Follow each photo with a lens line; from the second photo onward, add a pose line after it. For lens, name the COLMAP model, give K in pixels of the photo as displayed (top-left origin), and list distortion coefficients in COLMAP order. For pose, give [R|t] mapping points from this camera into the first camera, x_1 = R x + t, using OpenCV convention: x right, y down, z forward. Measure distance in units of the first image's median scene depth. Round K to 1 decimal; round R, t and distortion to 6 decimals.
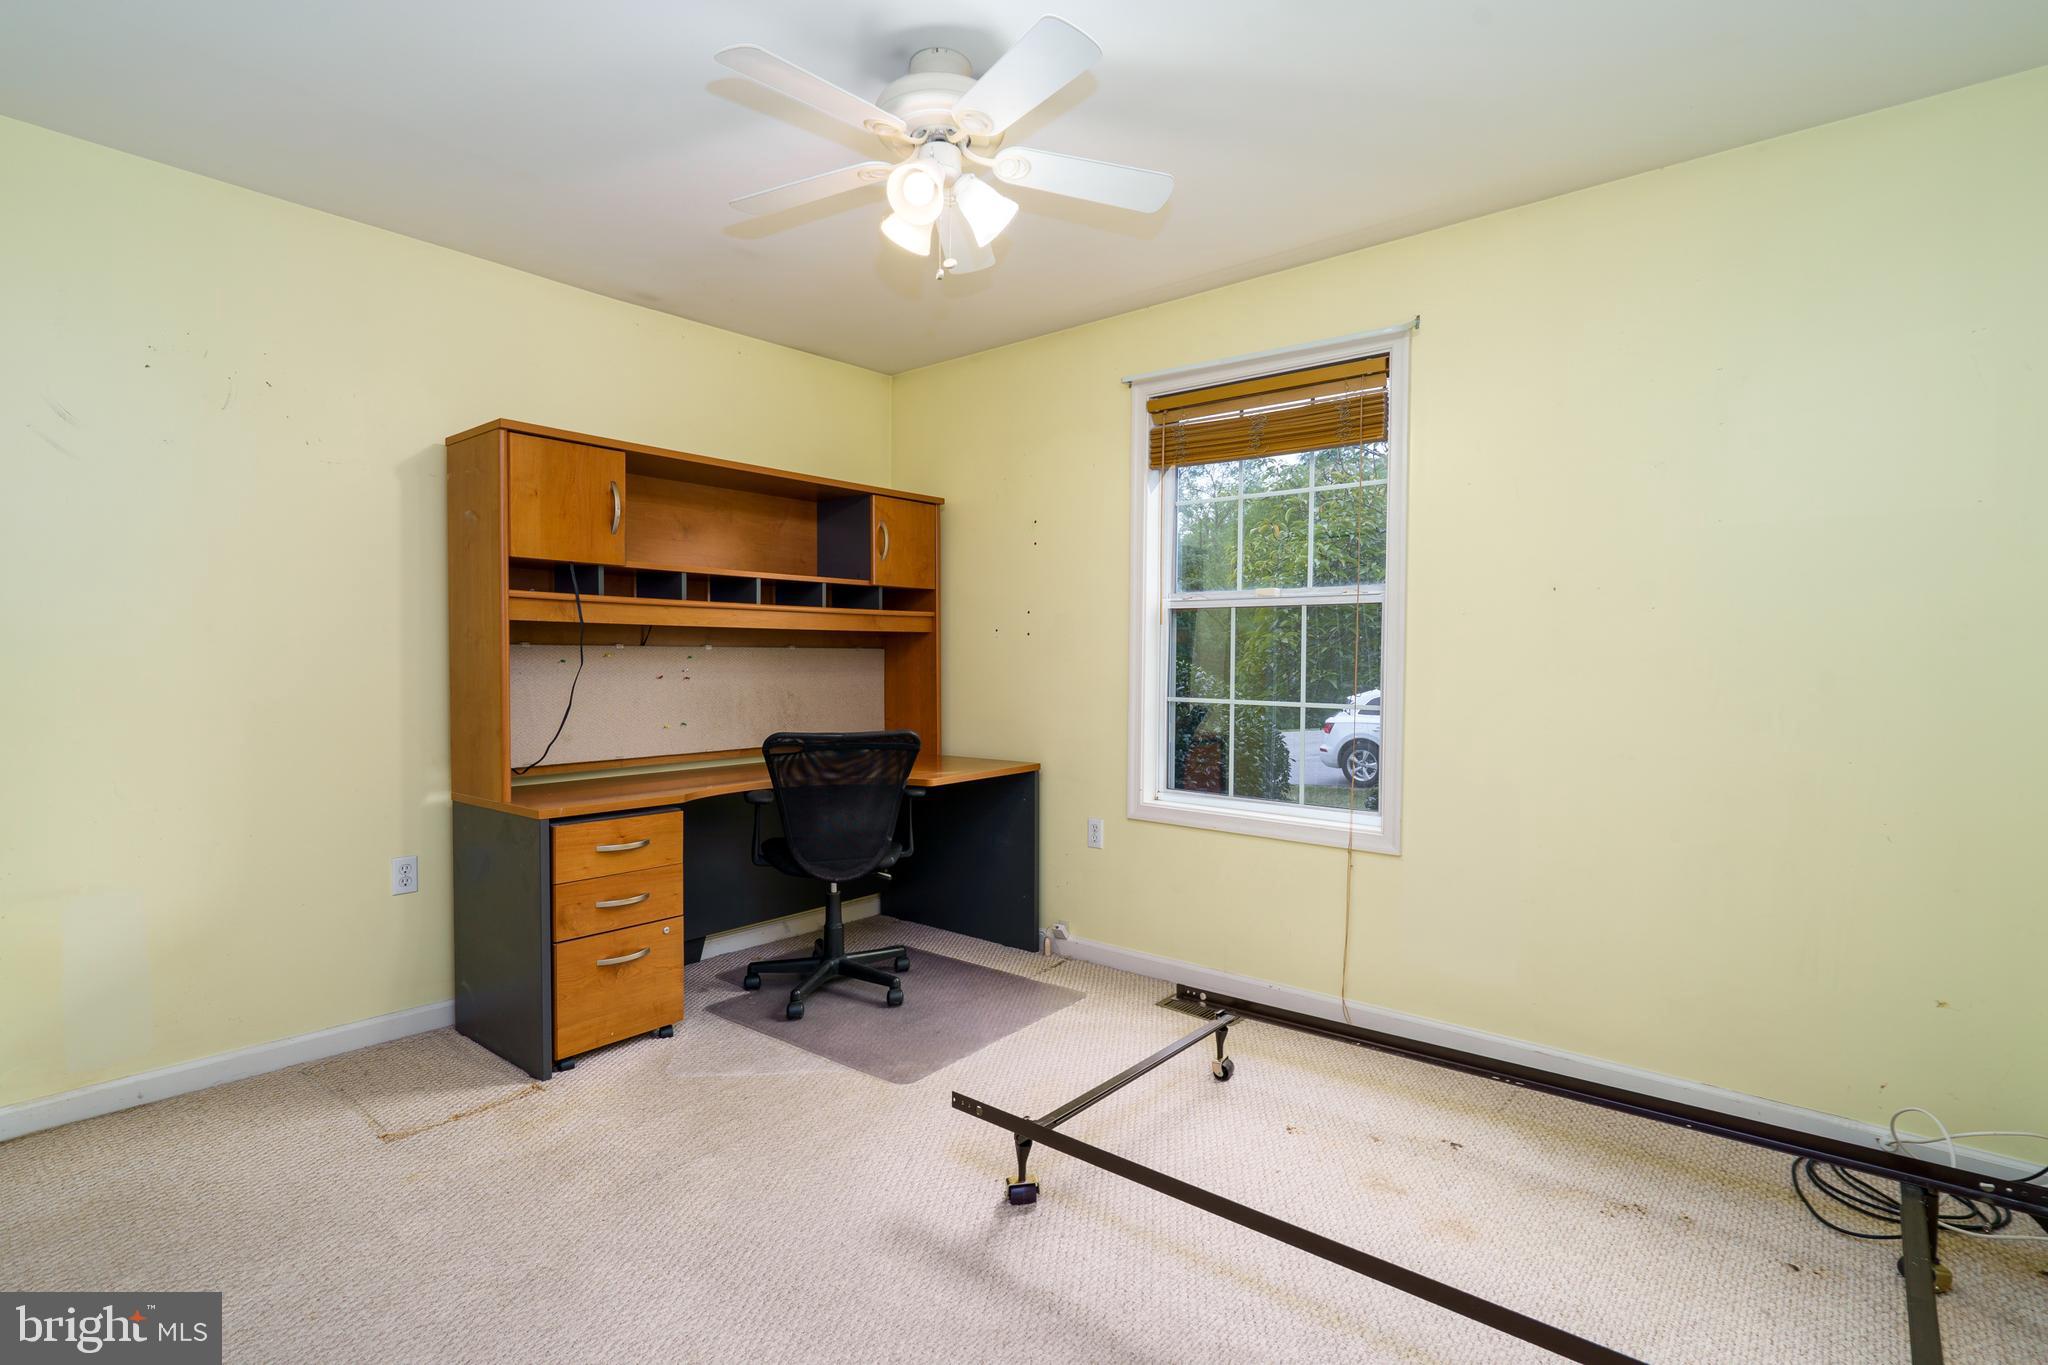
lens RADIAL K [[982.1, 0, 1033.8], [0, 982.1, 674.9], [0, 0, 1]] dist [-0.001405, -0.000073]
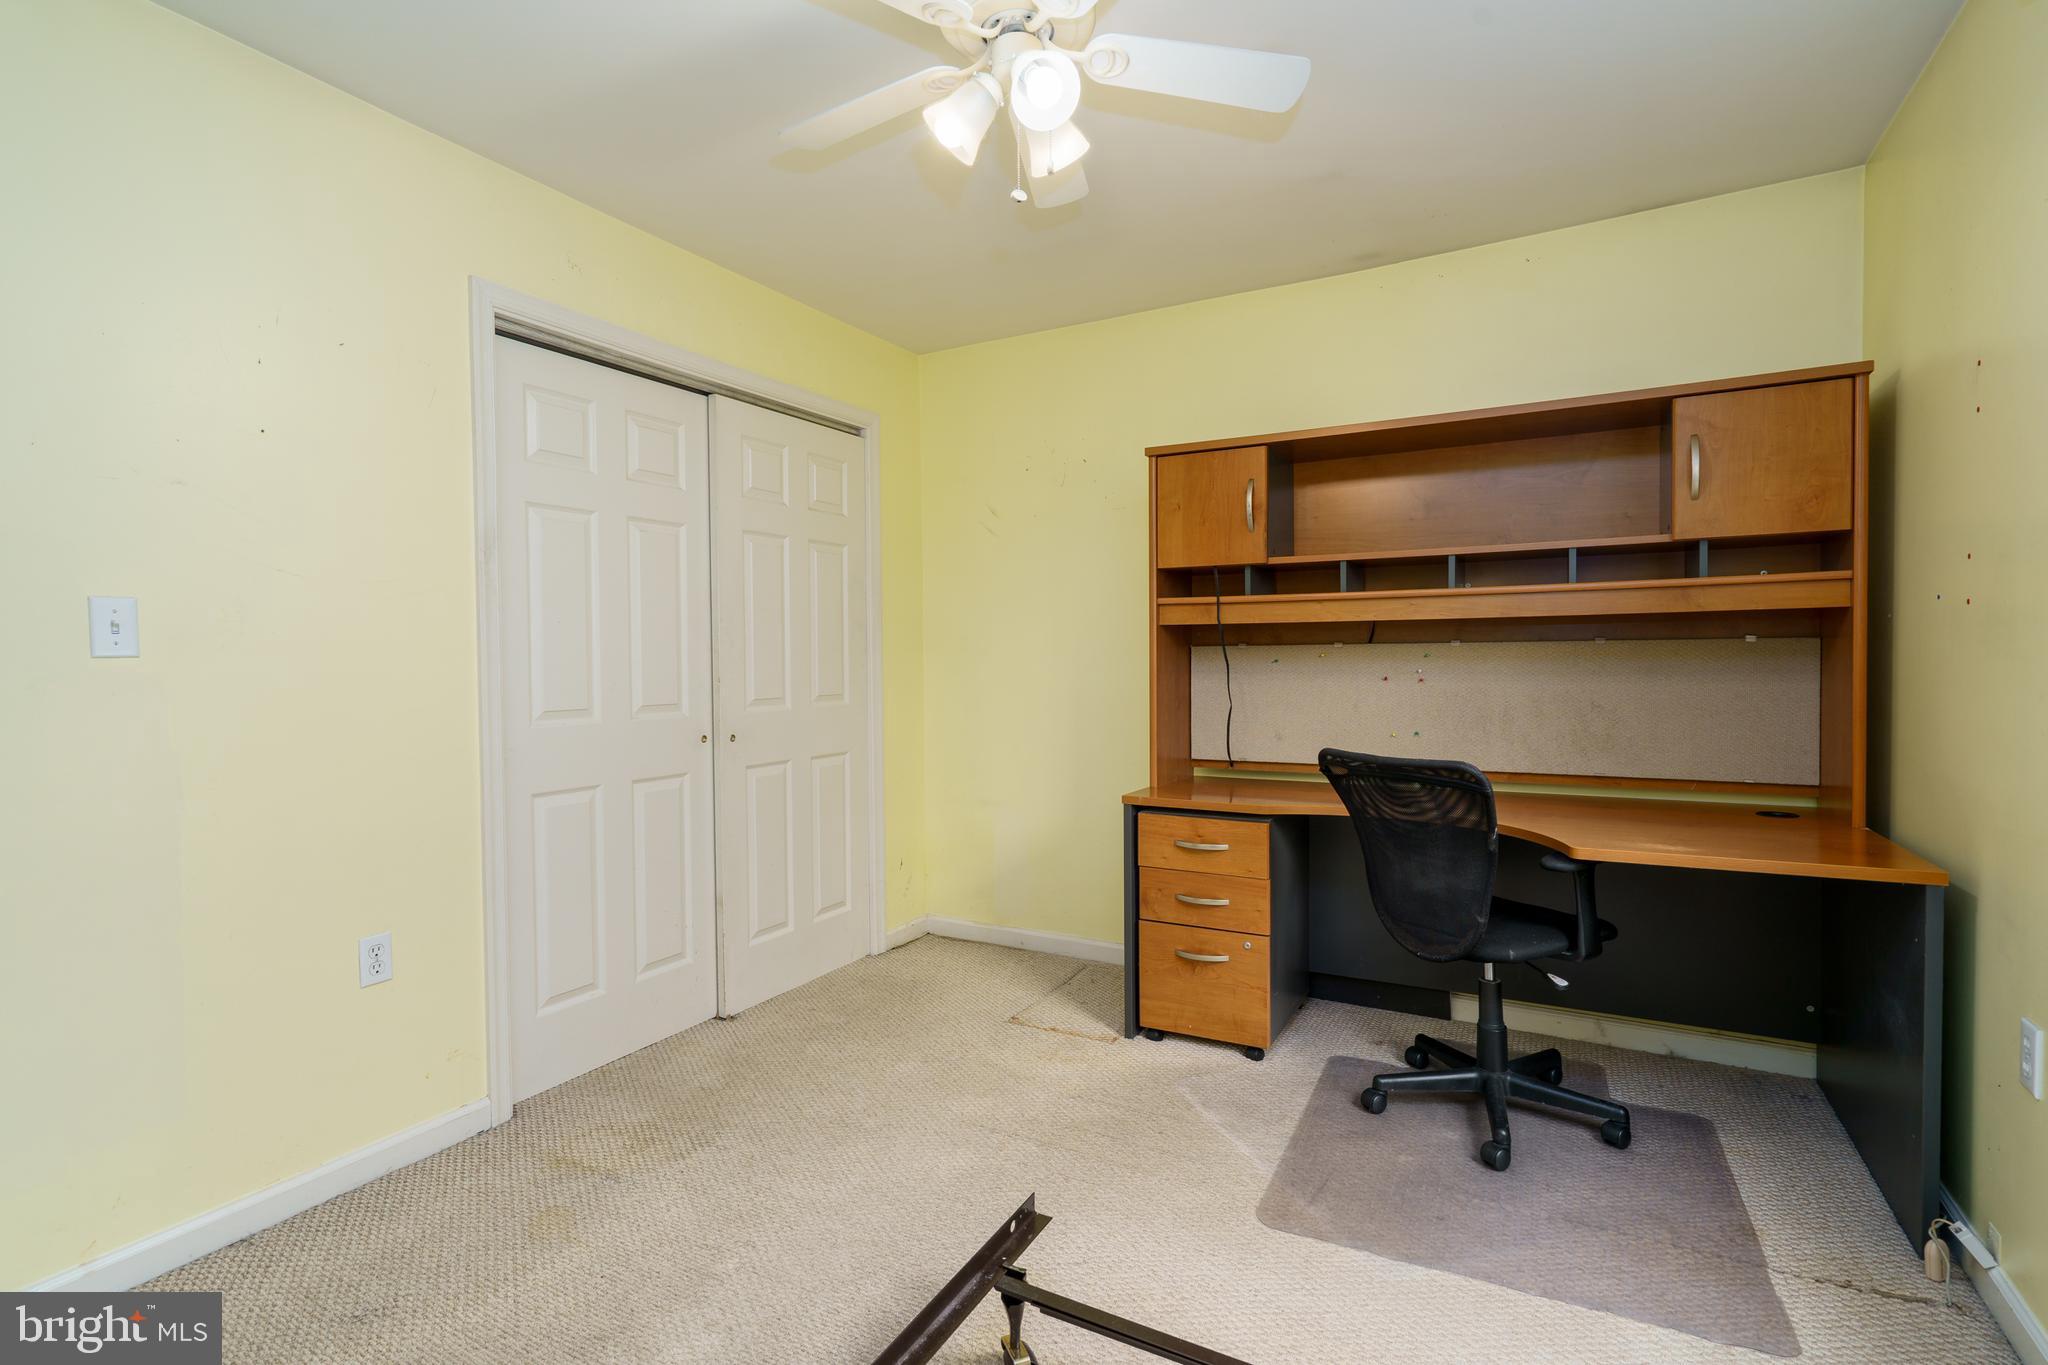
lens RADIAL K [[982.1, 0, 1028.9], [0, 982.1, 683.6], [0, 0, 1]] dist [-0.001405, -0.000073]
pose [[0.168666, 0.020640, -0.985457, 0.511598], [-0.007063, 0.999780, 0.019731, -0.009778], [0.985648, 0.003632, 0.168775, 0.620989]]
